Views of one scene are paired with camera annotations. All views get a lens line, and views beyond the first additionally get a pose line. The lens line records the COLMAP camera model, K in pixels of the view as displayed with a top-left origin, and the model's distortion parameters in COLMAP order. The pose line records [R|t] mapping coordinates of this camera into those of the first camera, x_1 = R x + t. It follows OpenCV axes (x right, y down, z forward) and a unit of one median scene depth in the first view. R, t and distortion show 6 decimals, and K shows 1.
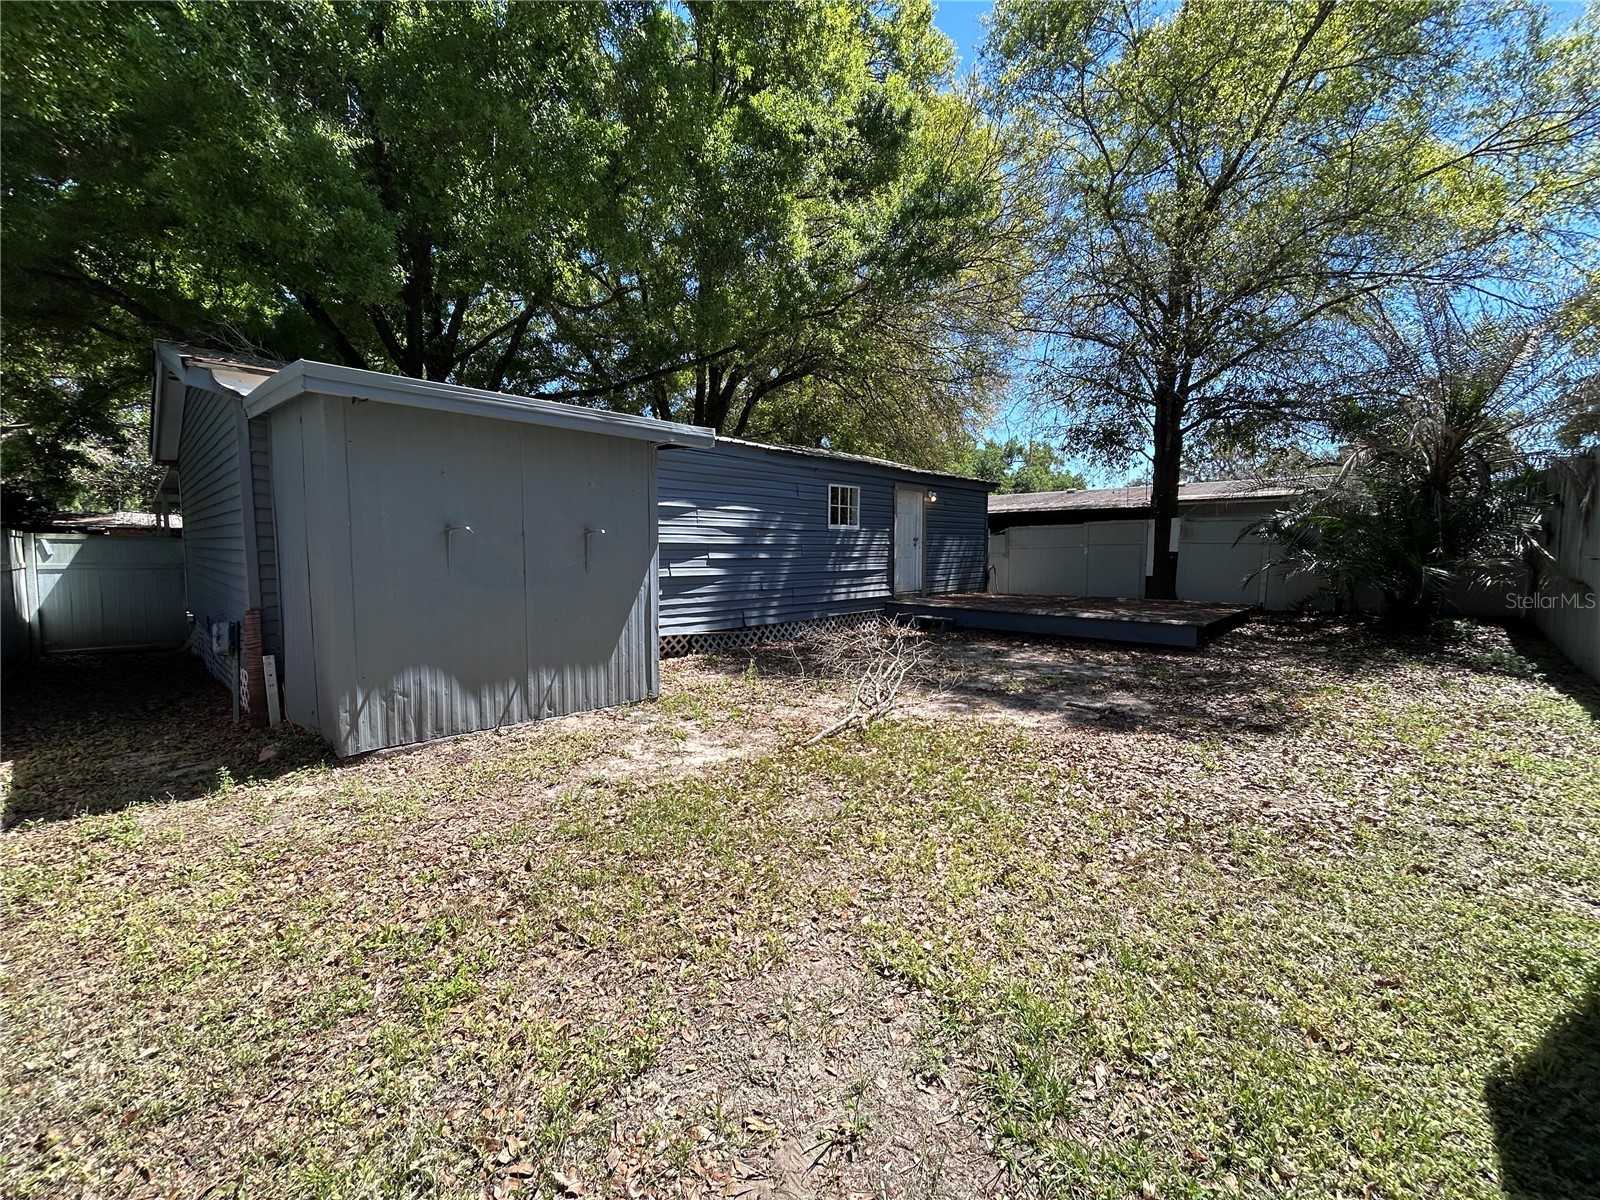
lens RADIAL K [[645.3, 0, 798.8], [0, 645.3, 596.8], [0, 0, 1]] dist [-0.003490, 0.001344]
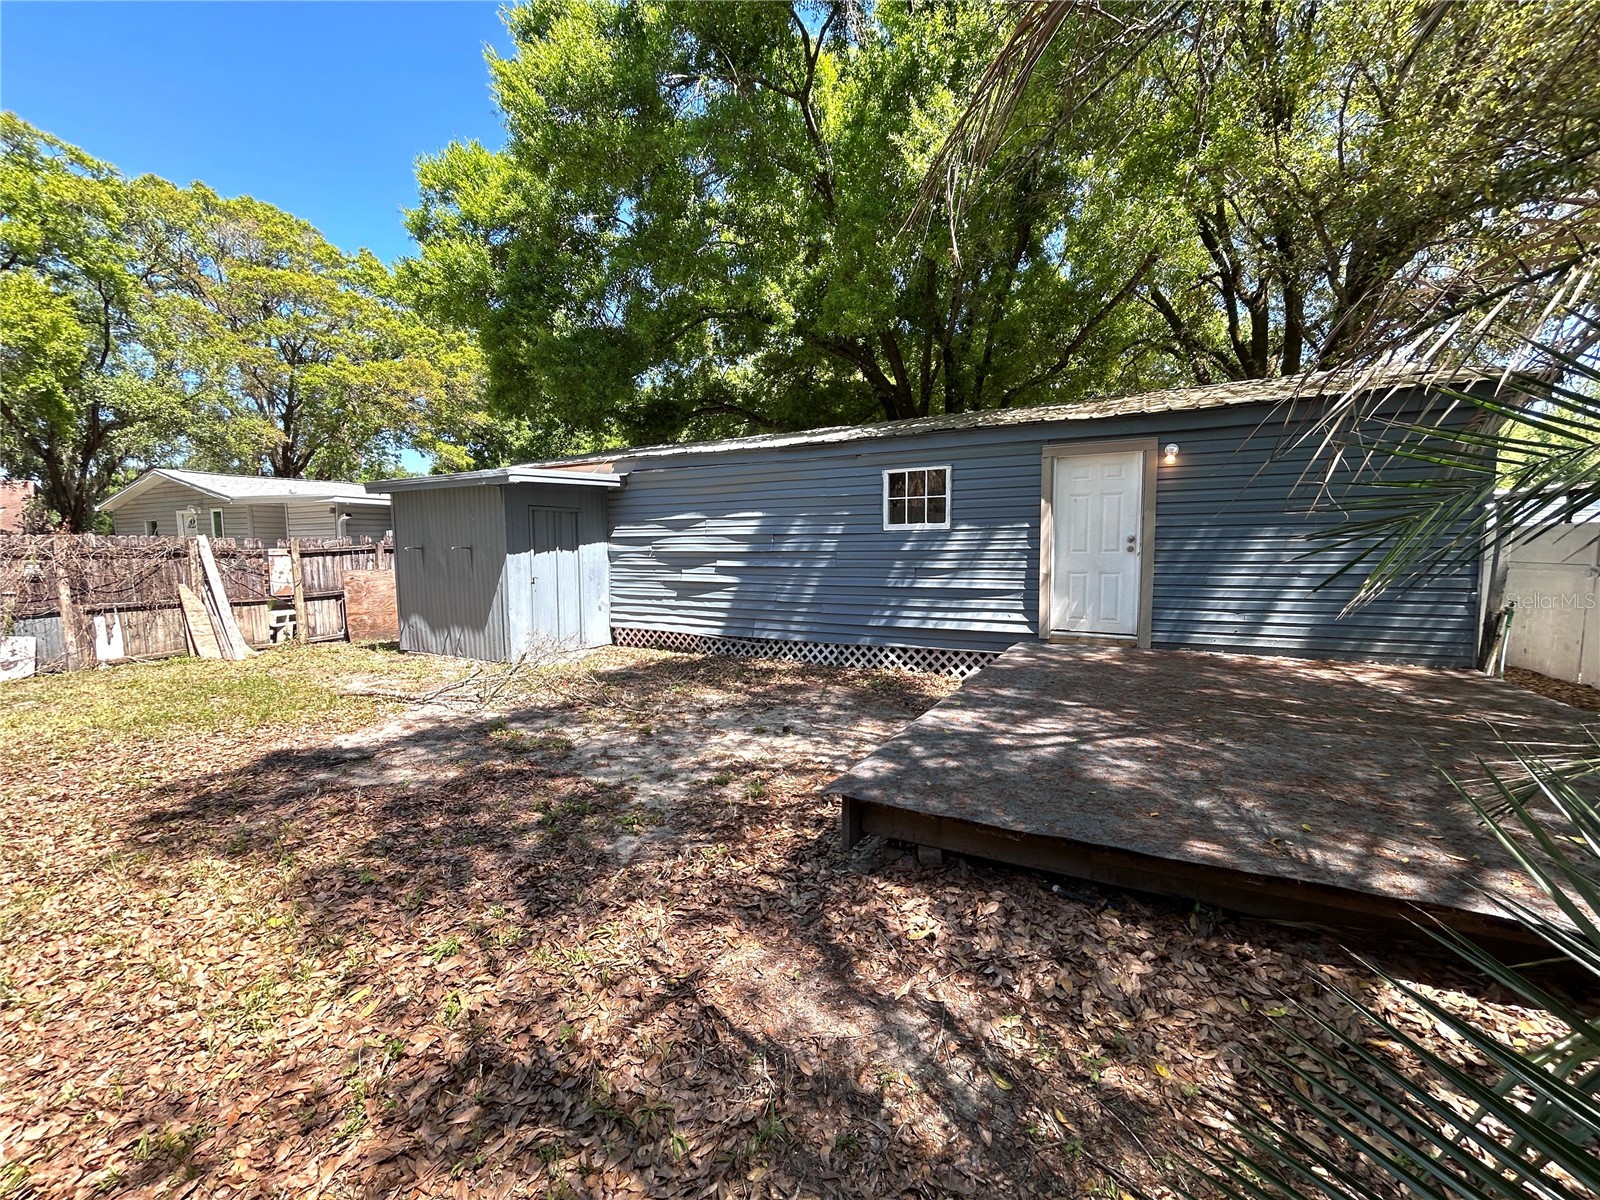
lens RADIAL K [[645.3, 0, 793.7], [0, 645.3, 601.5], [0, 0, 1]] dist [-0.003490, 0.001344]
pose [[0.273811, 0.068001, -0.959377, 0.726123], [-0.072234, 0.996134, 0.049990, -0.050842], [0.959067, 0.055611, 0.277664, 0.672819]]
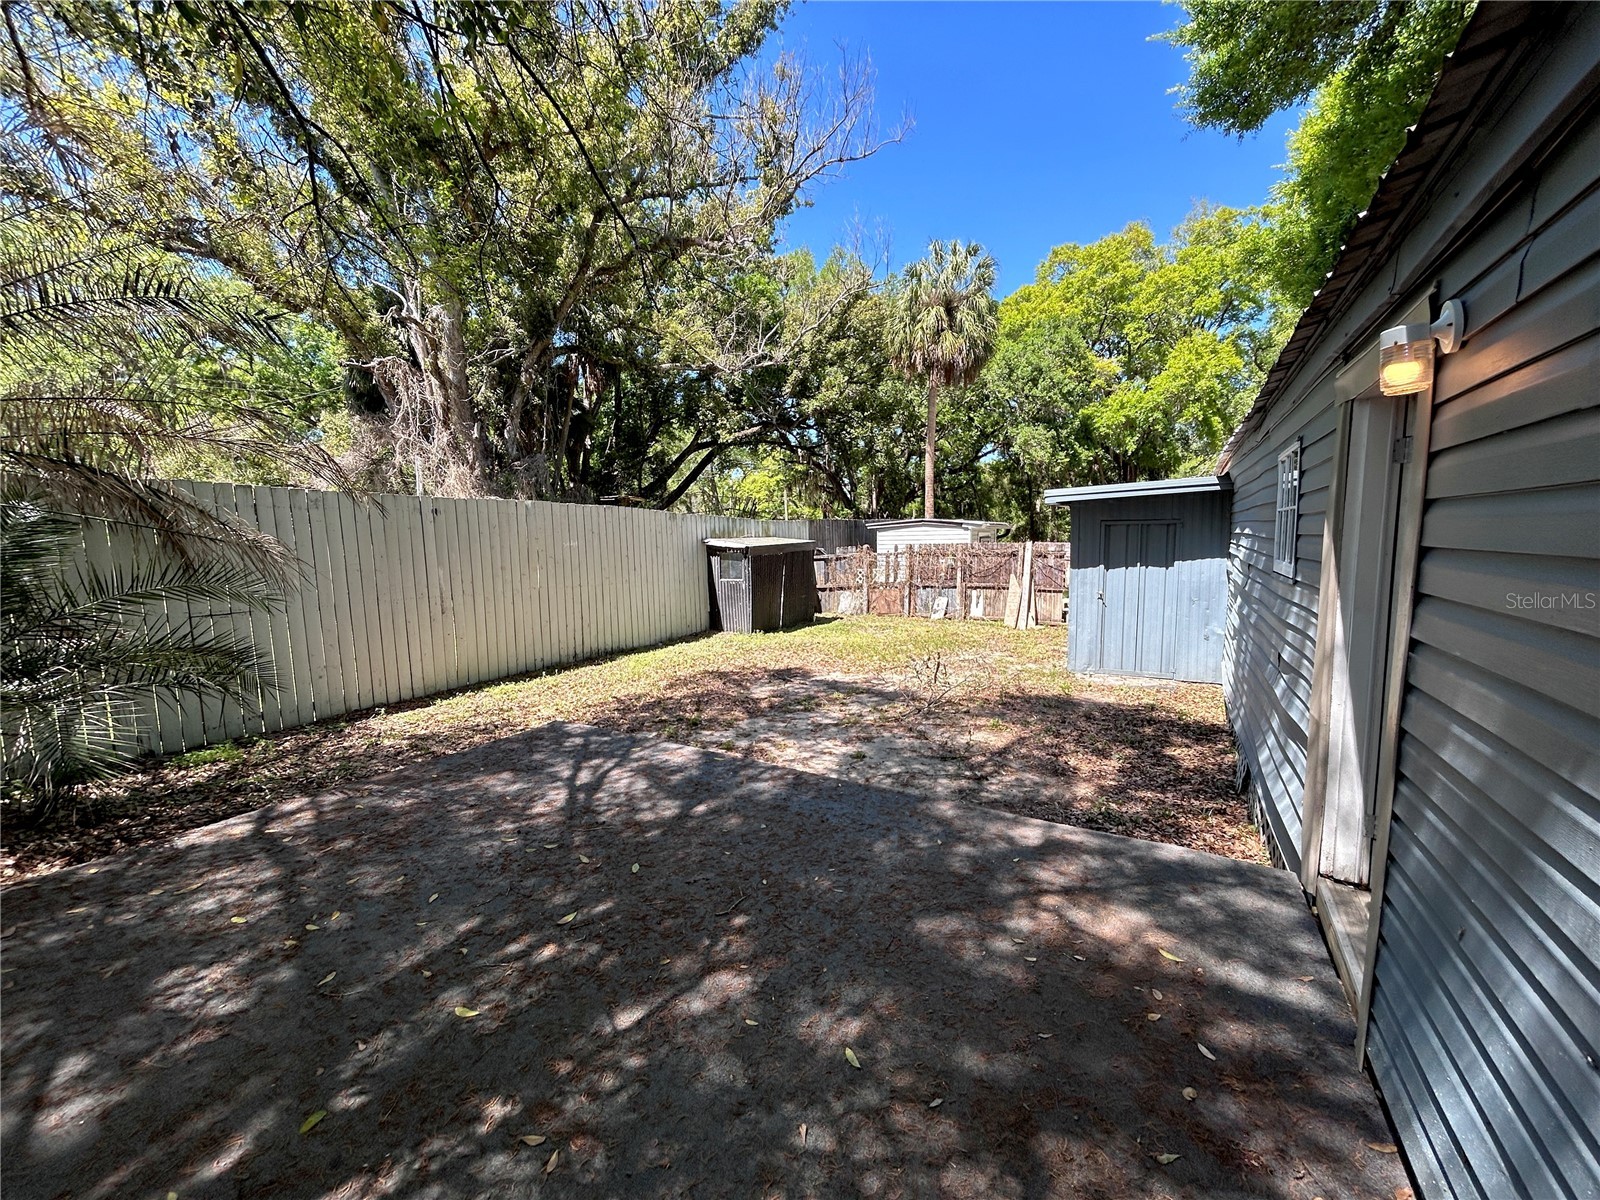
lens RADIAL K [[645.3, 0, 796.9], [0, 645.3, 604.5], [0, 0, 1]] dist [-0.003490, 0.001344]
pose [[-0.973595, 0.023797, -0.227039, 0.308404], [-0.020316, 0.981573, 0.190003, -0.181439], [0.227377, 0.189599, -0.955171, 1.469603]]
